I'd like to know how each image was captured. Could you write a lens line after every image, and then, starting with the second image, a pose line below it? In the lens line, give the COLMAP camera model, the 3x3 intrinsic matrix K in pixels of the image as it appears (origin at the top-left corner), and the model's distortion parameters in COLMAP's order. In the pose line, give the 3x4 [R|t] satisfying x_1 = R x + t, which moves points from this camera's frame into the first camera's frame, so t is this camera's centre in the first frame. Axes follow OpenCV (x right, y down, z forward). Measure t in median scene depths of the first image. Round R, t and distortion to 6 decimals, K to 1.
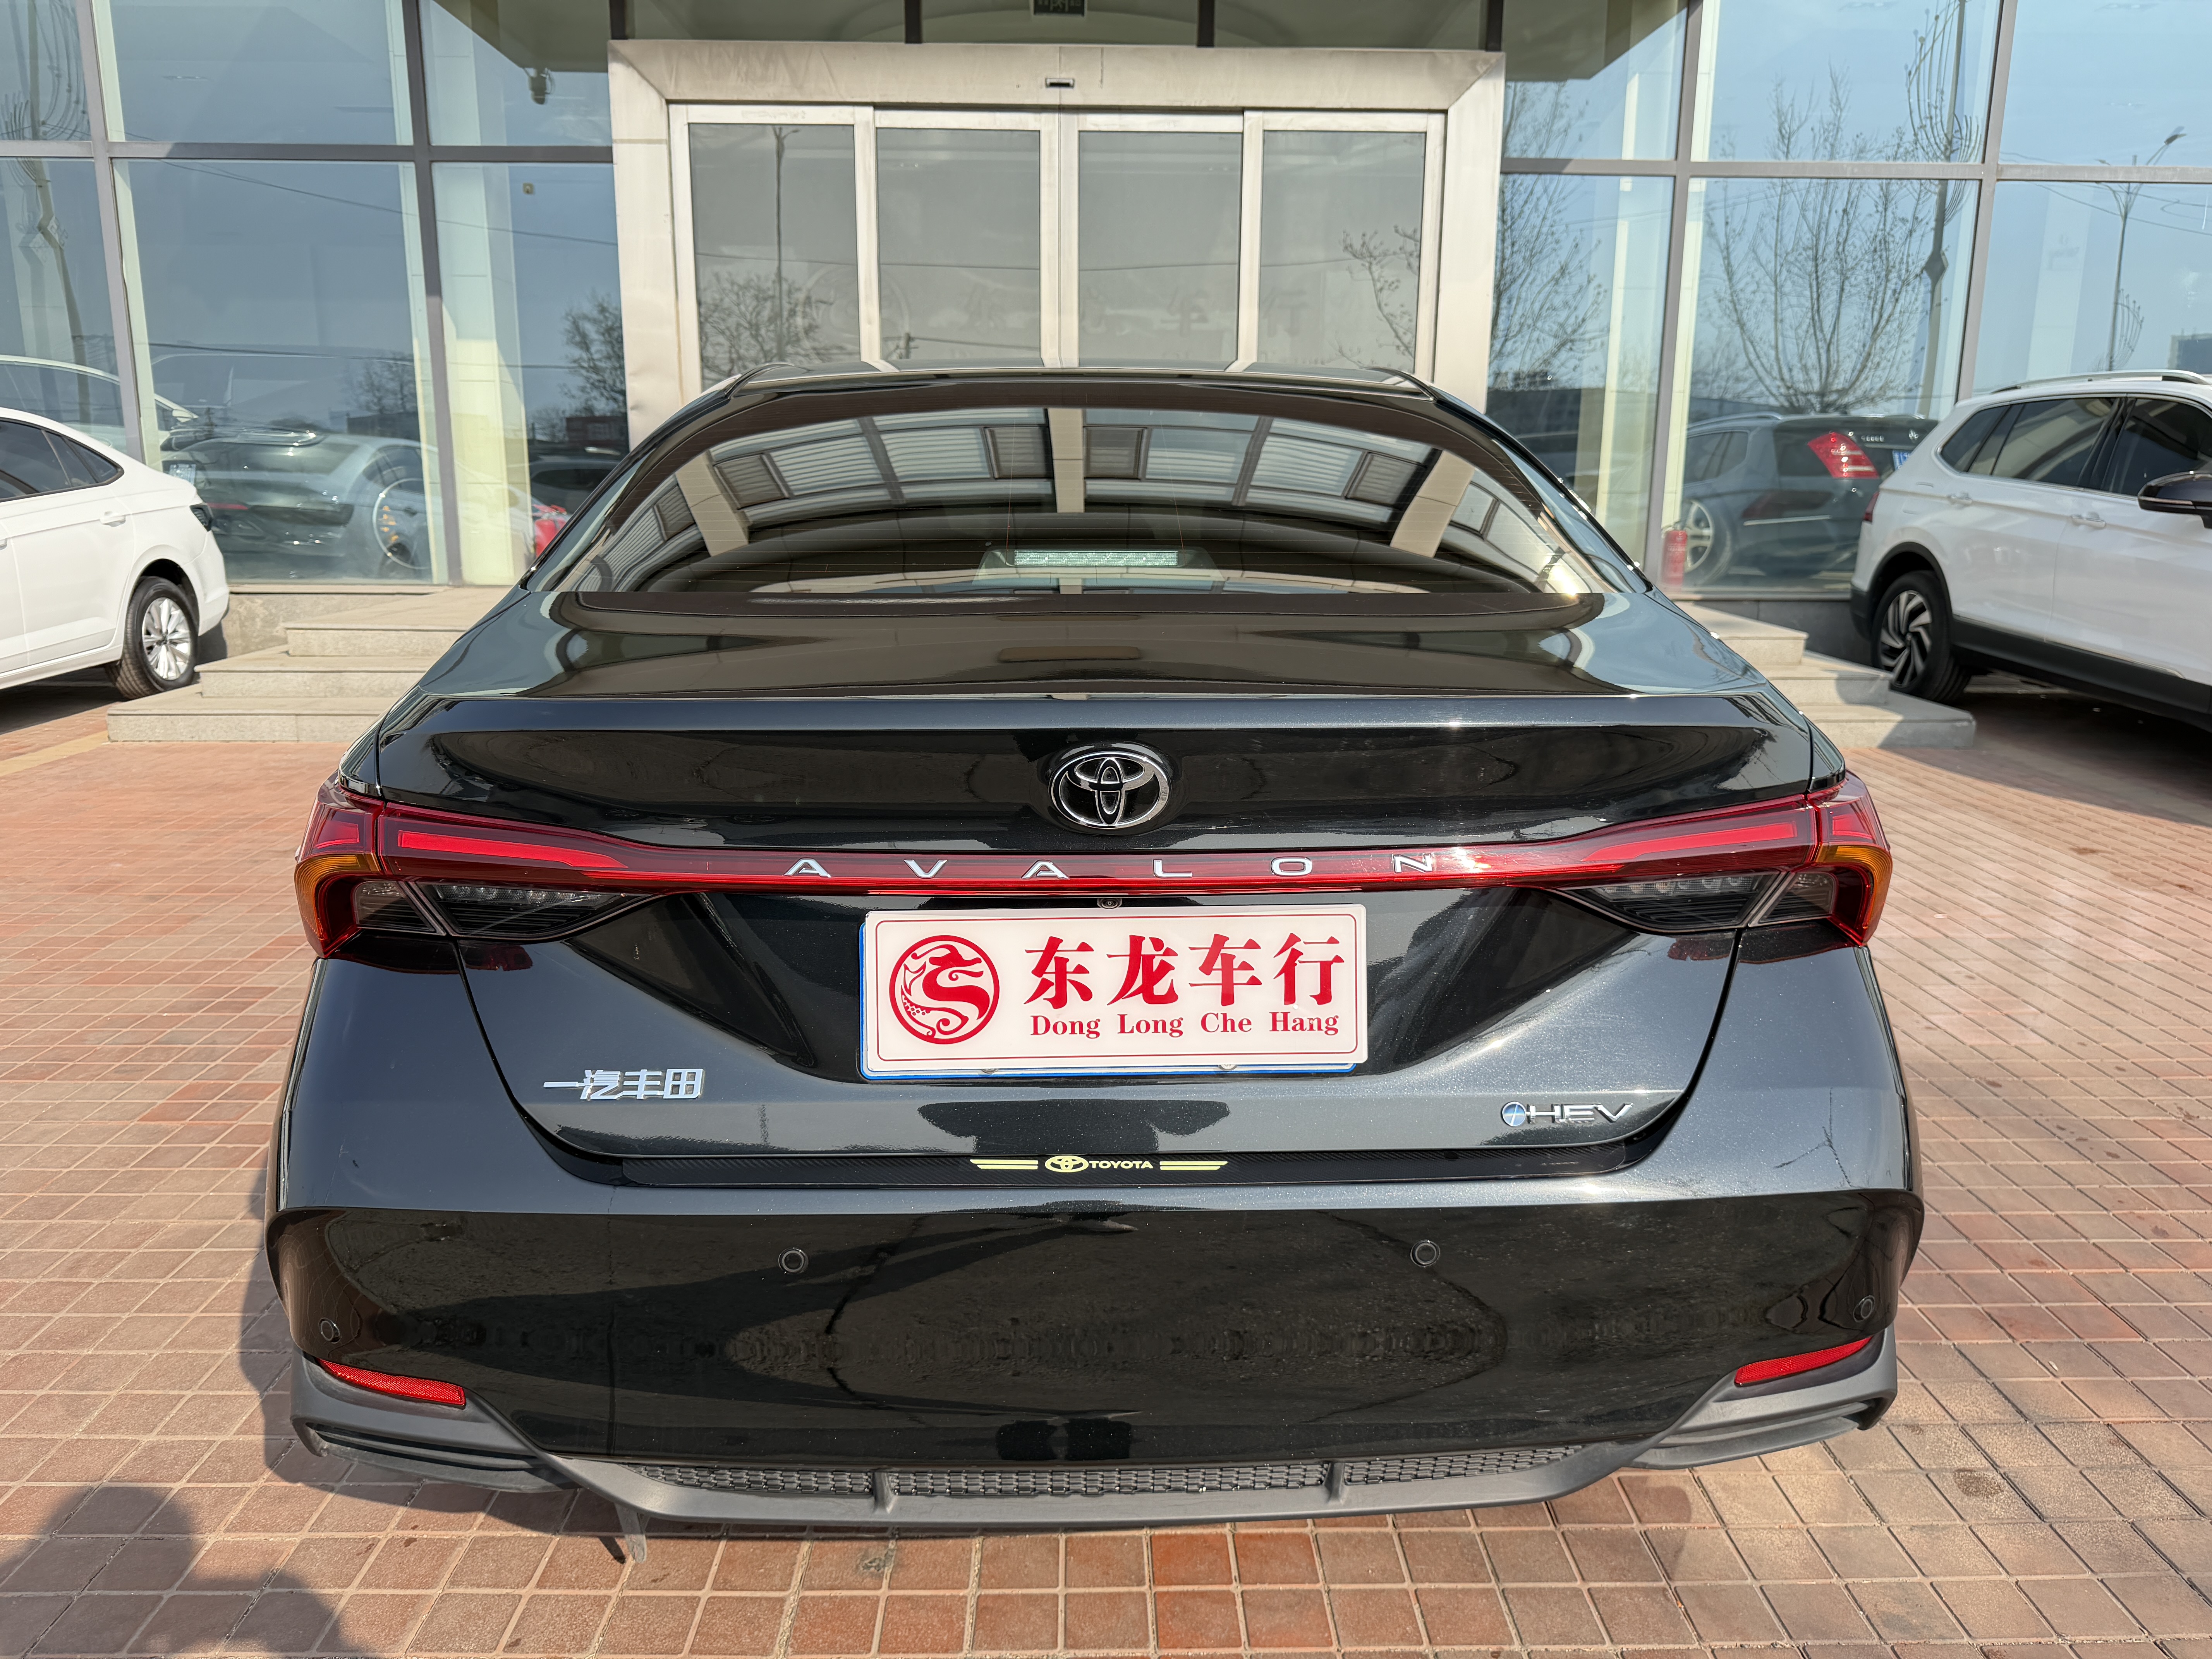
lens RADIAL K [[1574.2, 0, 1103.8], [0, 1574.2, 821.3], [0, 0, 1]] dist [0.011912, -0.010387]
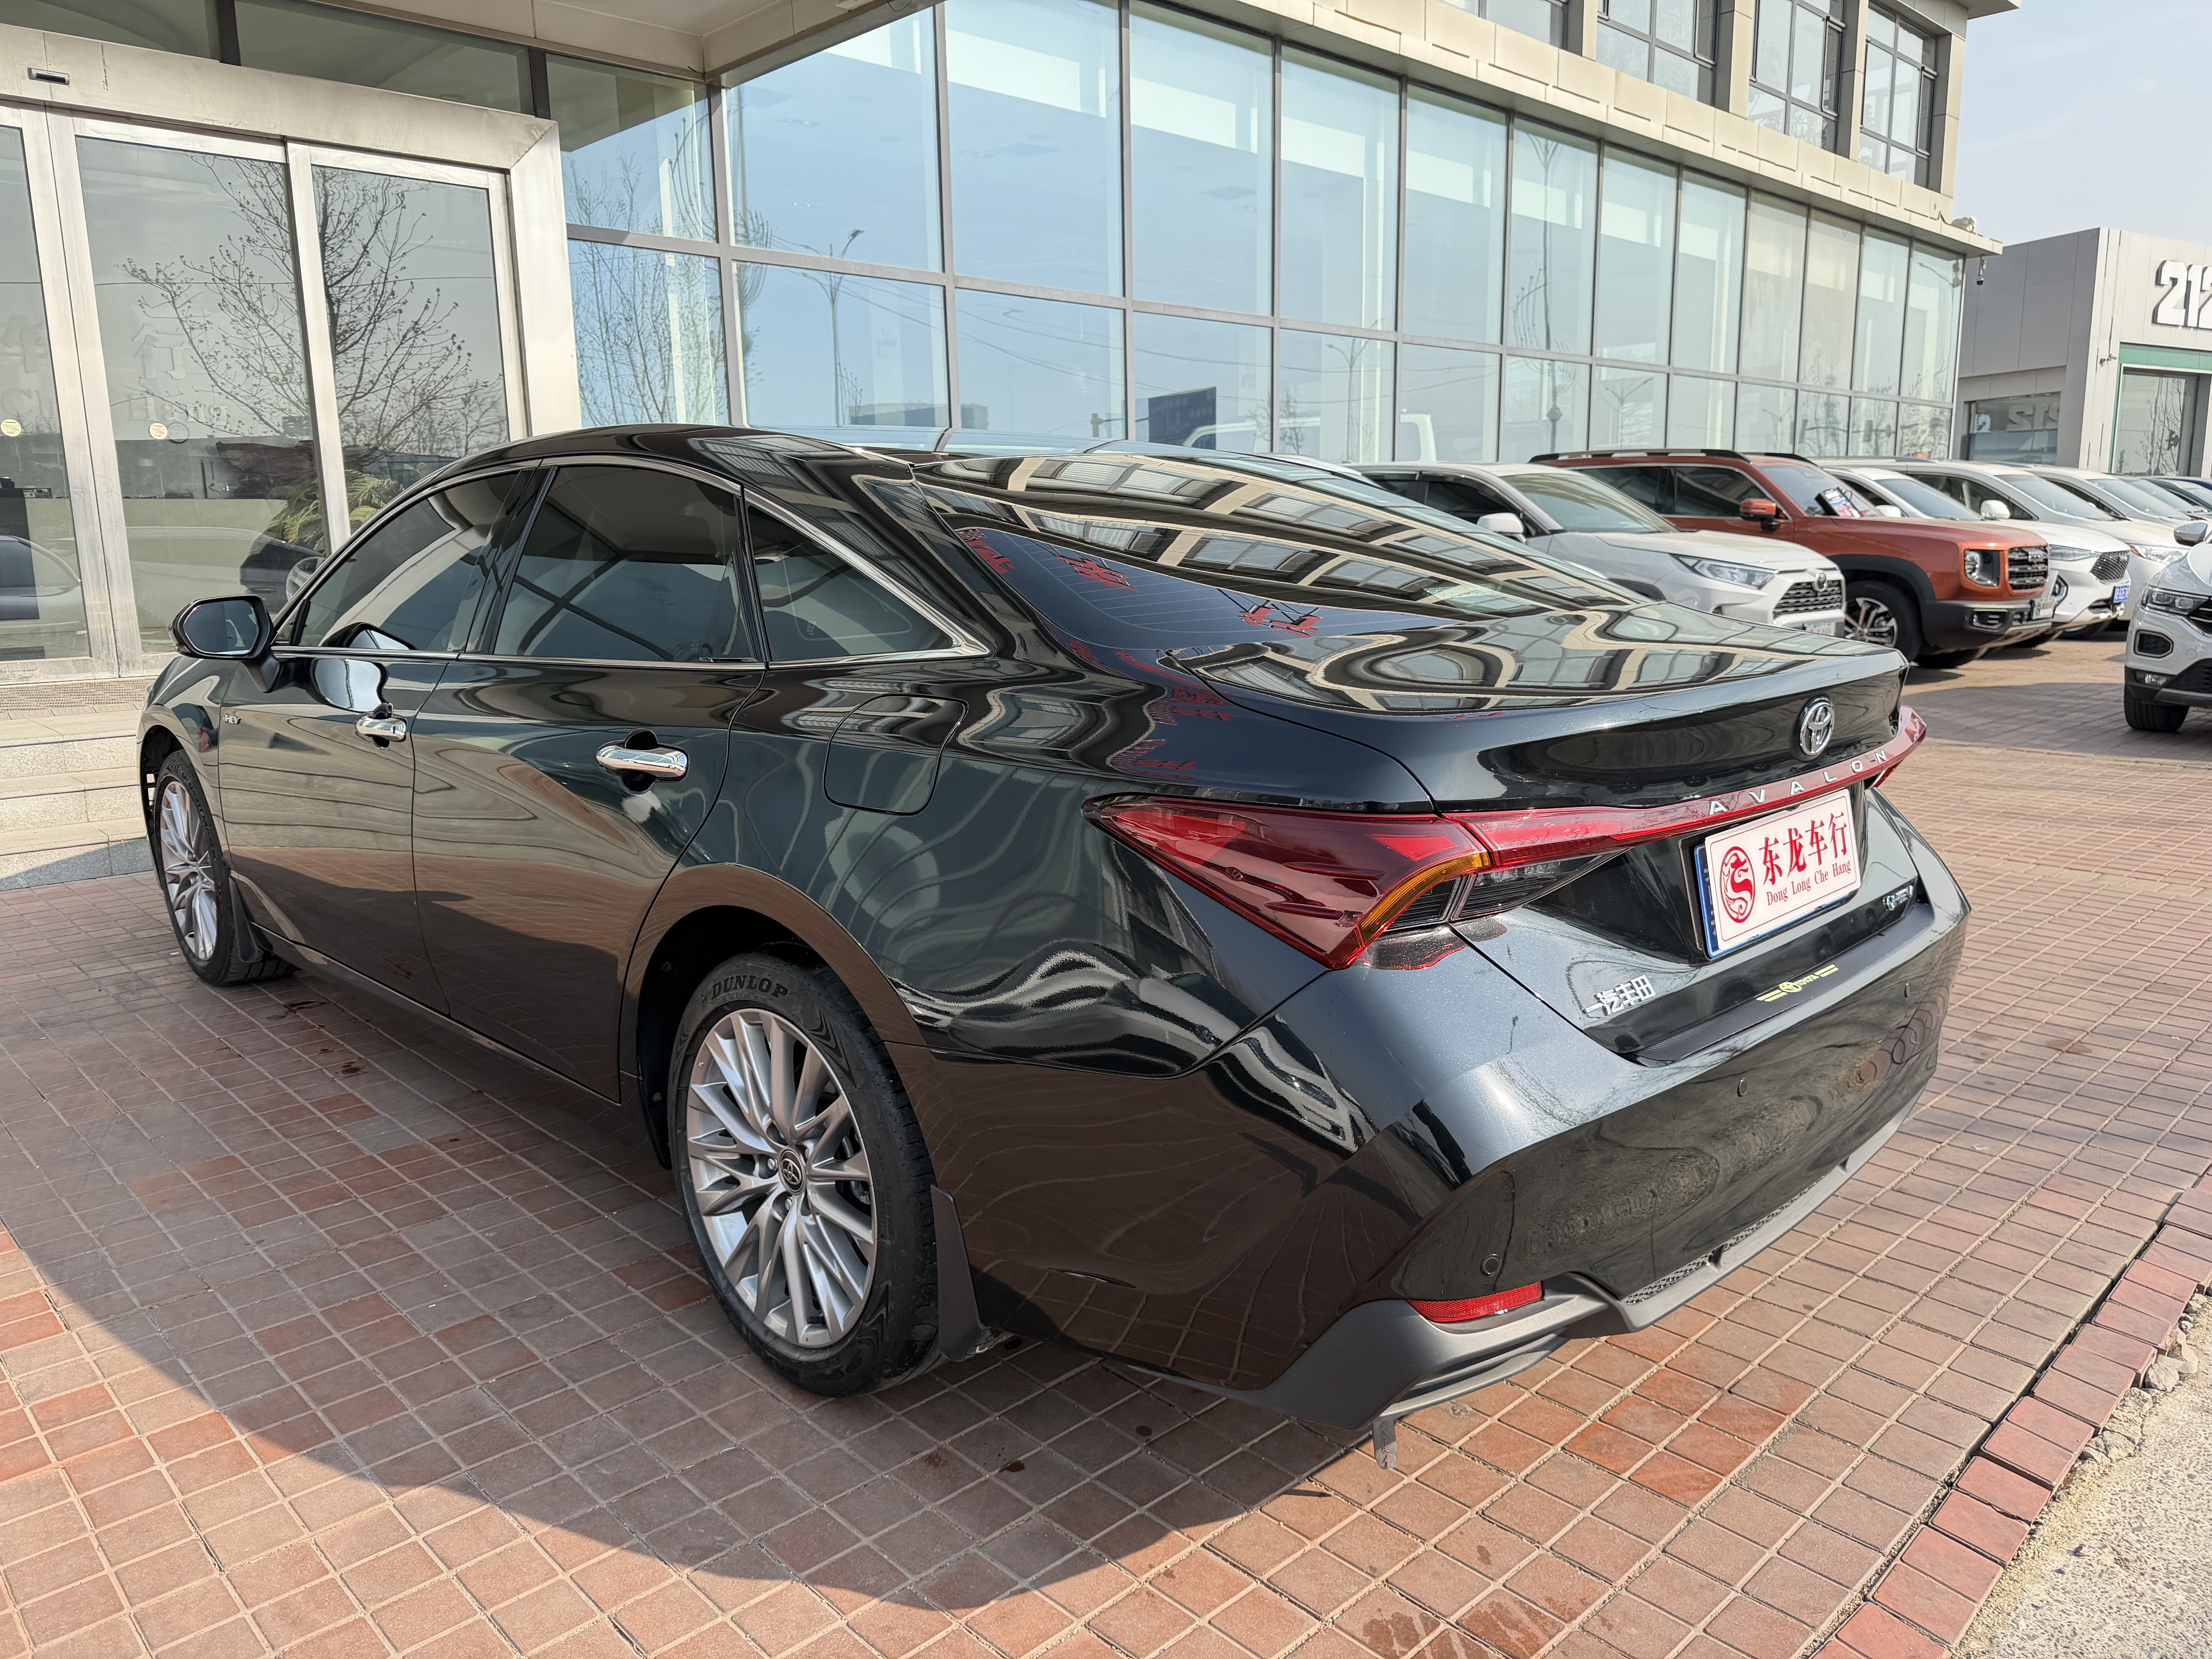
lens RADIAL K [[1574.2, 0, 1108.6], [0, 1574.2, 833.1], [0, 0, 1]] dist [0.011912, -0.010387]
pose [[0.735632, -0.146673, 0.661311, -0.225706], [0.165484, 0.985608, 0.034518, -0.012831], [-0.656856, 0.084044, 0.749317, 0.046121]]
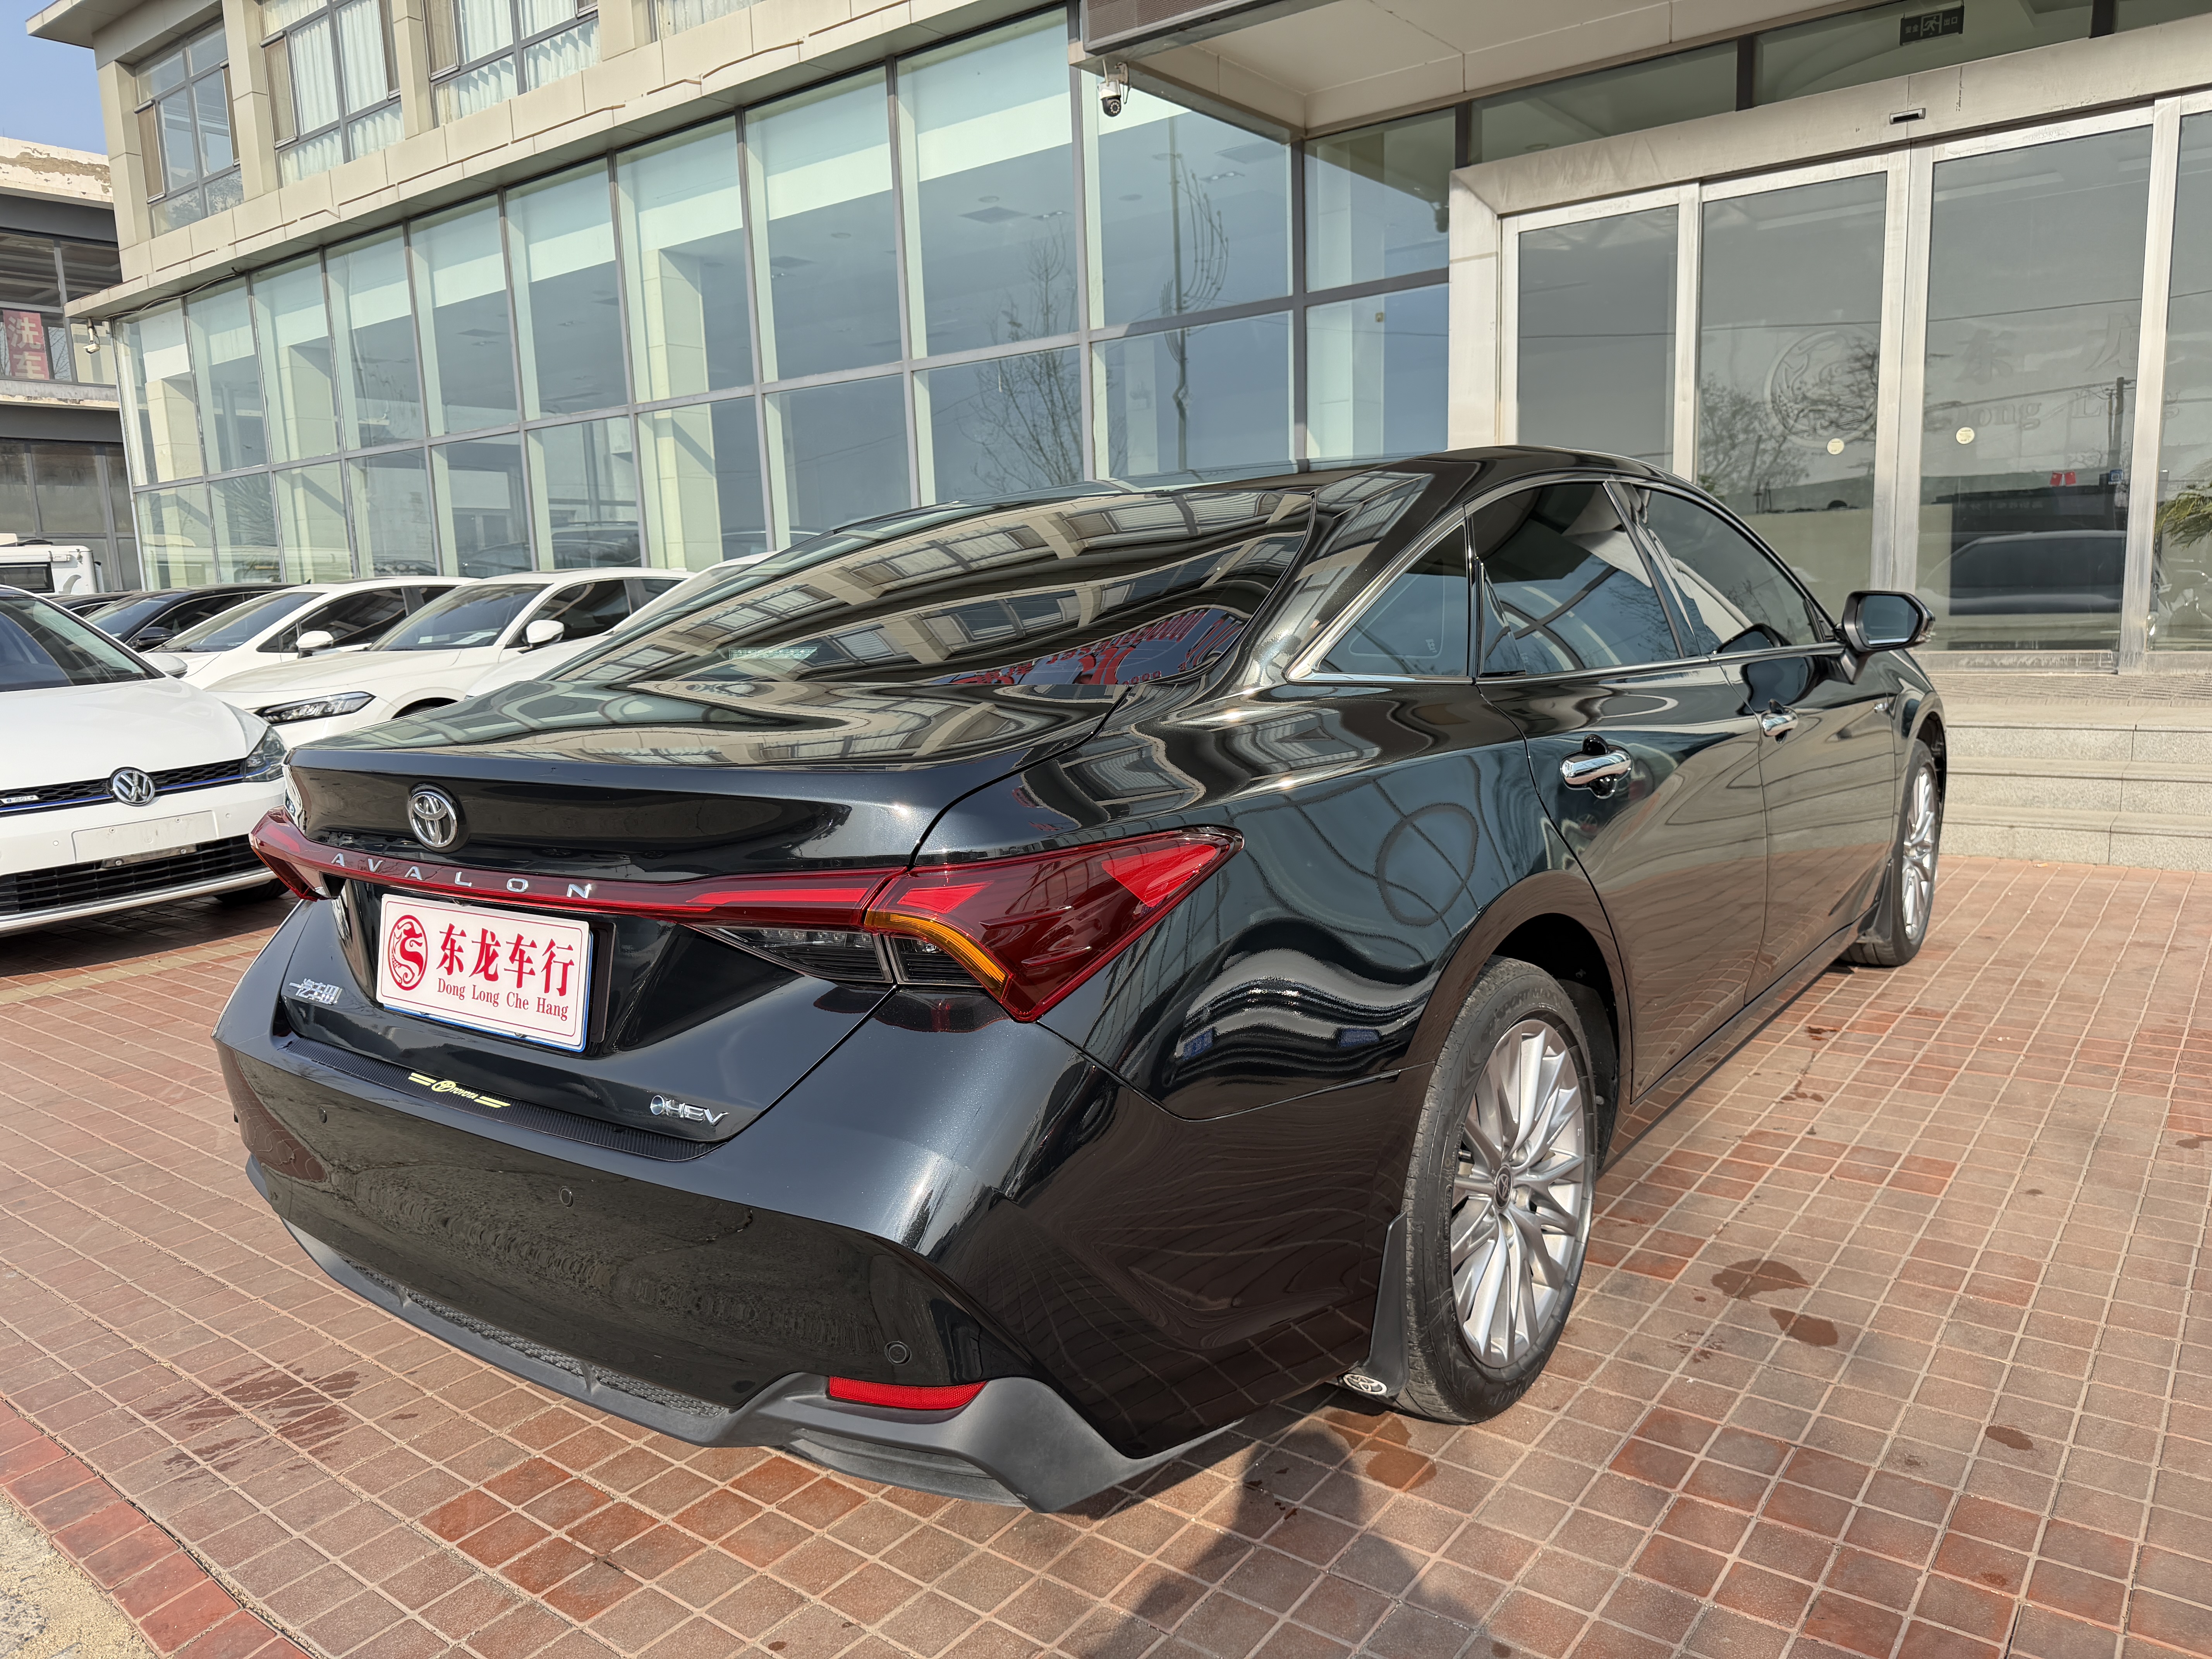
lens RADIAL K [[1574.2, 0, 1106.6], [0, 1574.2, 830.3], [0, 0, 1]] dist [0.011912, -0.010387]
pose [[0.780431, 0.059735, -0.622381, 0.201325], [-0.089222, 0.995878, -0.016298, -0.006118], [0.618843, 0.068249, 0.782544, 0.038836]]
